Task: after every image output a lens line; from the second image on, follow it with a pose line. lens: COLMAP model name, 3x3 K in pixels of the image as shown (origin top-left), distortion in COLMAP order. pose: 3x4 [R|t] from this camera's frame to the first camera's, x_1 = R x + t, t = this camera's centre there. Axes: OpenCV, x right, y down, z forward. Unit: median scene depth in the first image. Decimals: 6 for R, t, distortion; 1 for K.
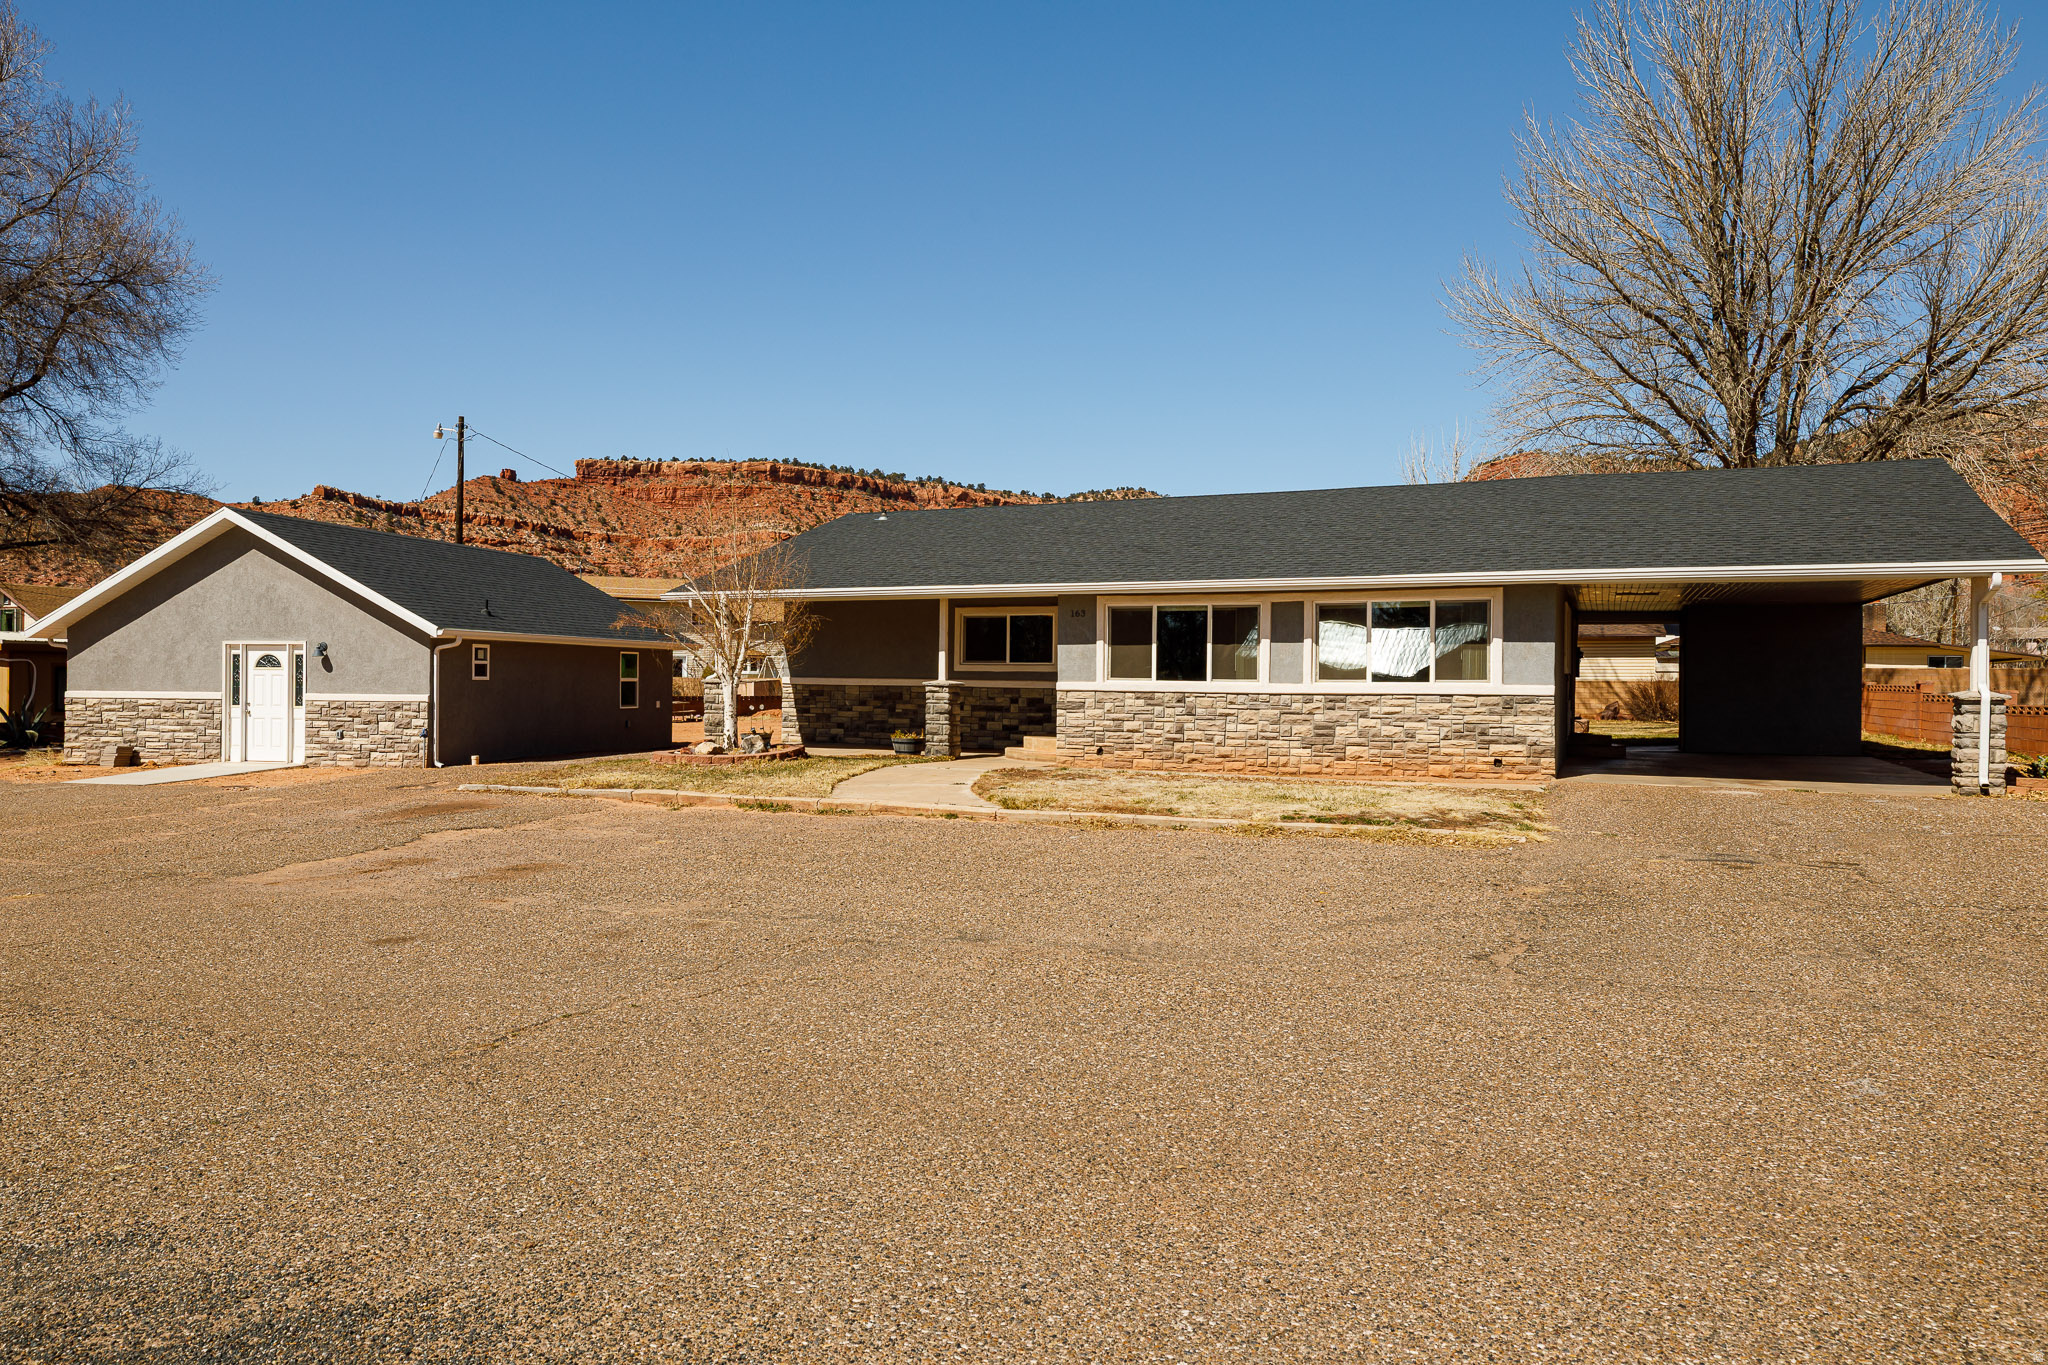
lens RADIAL K [[1319.6, 0, 1030.6], [0, 1319.6, 682.5], [0, 0, 1]] dist [0.003996, 0.003735]
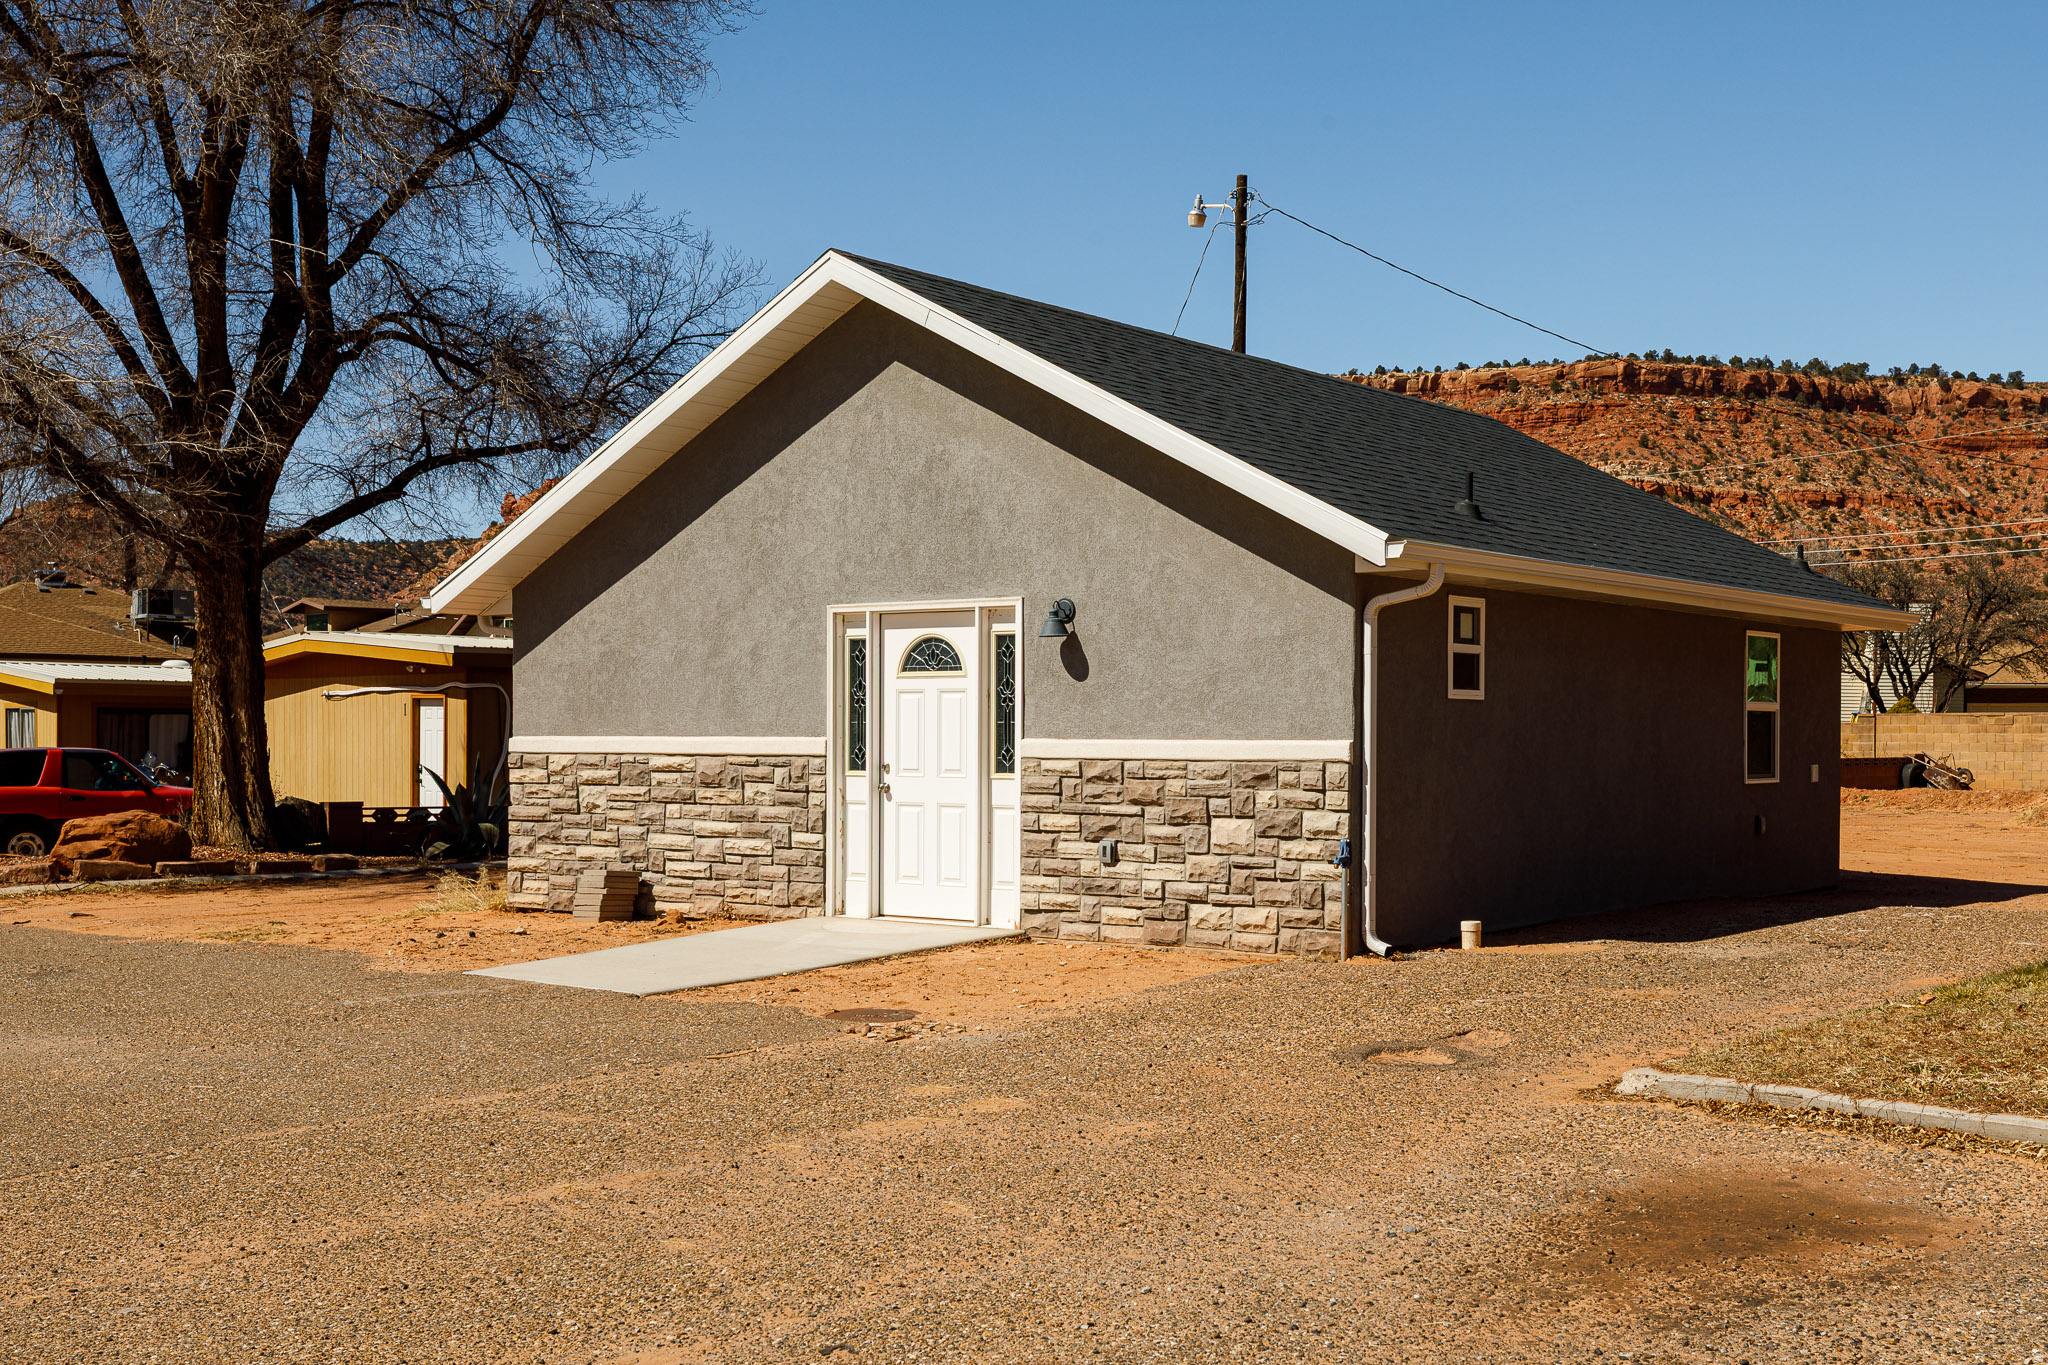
lens RADIAL K [[2242.6, 0, 1120.7], [0, 2242.6, 763.4], [0, 0, 1]] dist [0.003273, 0.000000]
pose [[0.916757, 0.000590, -0.399446, -0.266761], [0.003238, 0.999955, 0.008910, 0.009399], [0.399433, -0.009461, 0.916714, 0.426725]]
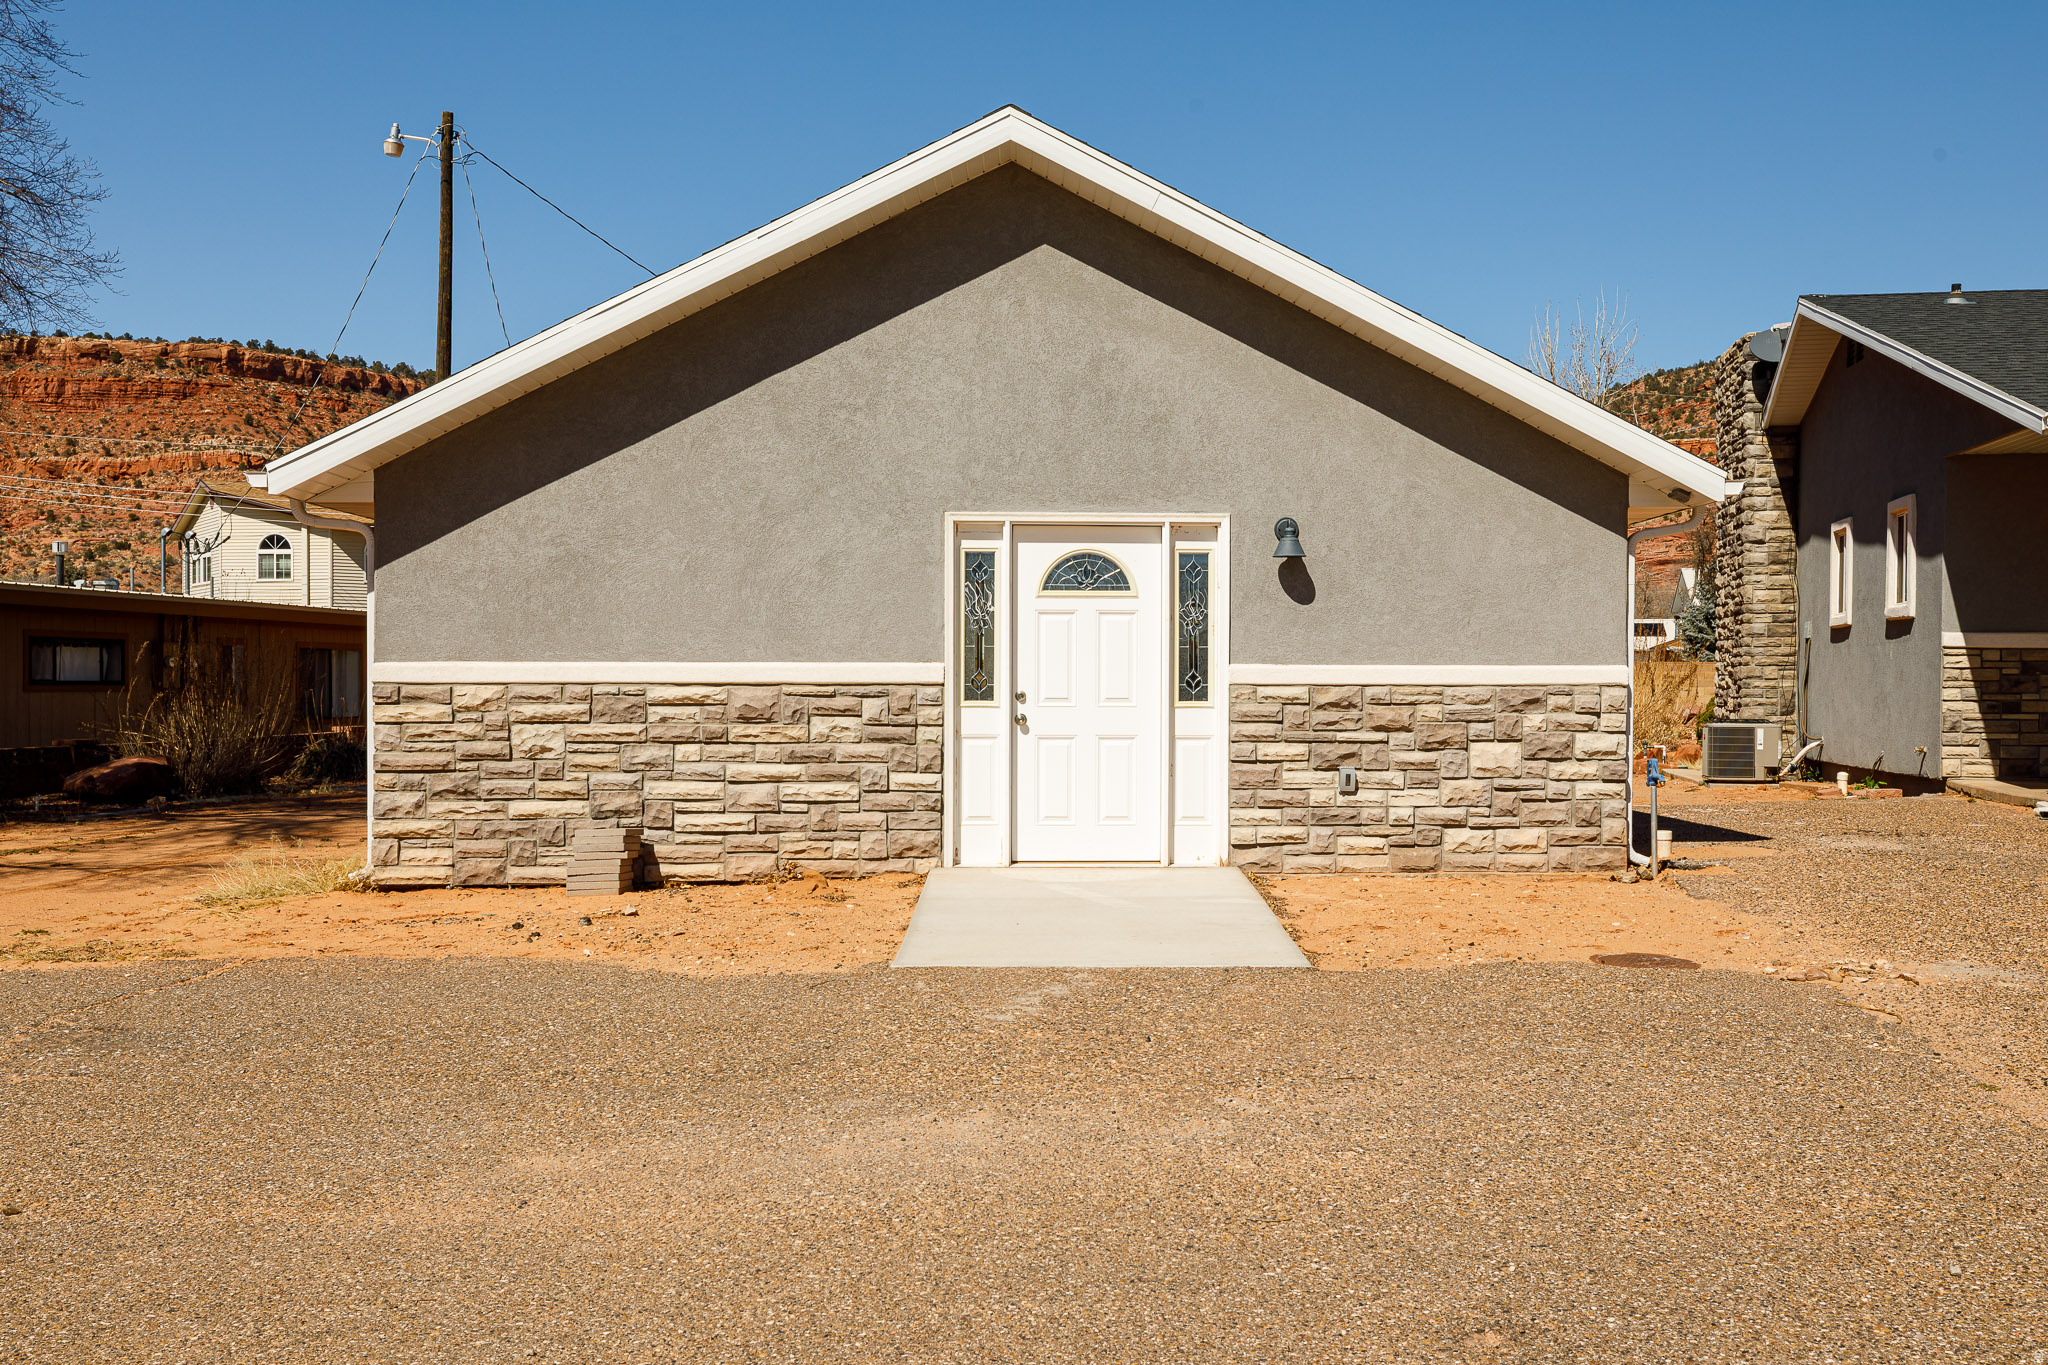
lens RADIAL K [[1850.3, 0, 1120.1], [0, 1850.3, 703.9], [0, 0, 1]] dist [0.000057, 0.015349]
pose [[0.964389, -0.008180, 0.264363, -0.689204], [0.005466, 0.999925, 0.011000, 0.012847], [-0.264433, -0.009163, 0.964360, 0.525271]]
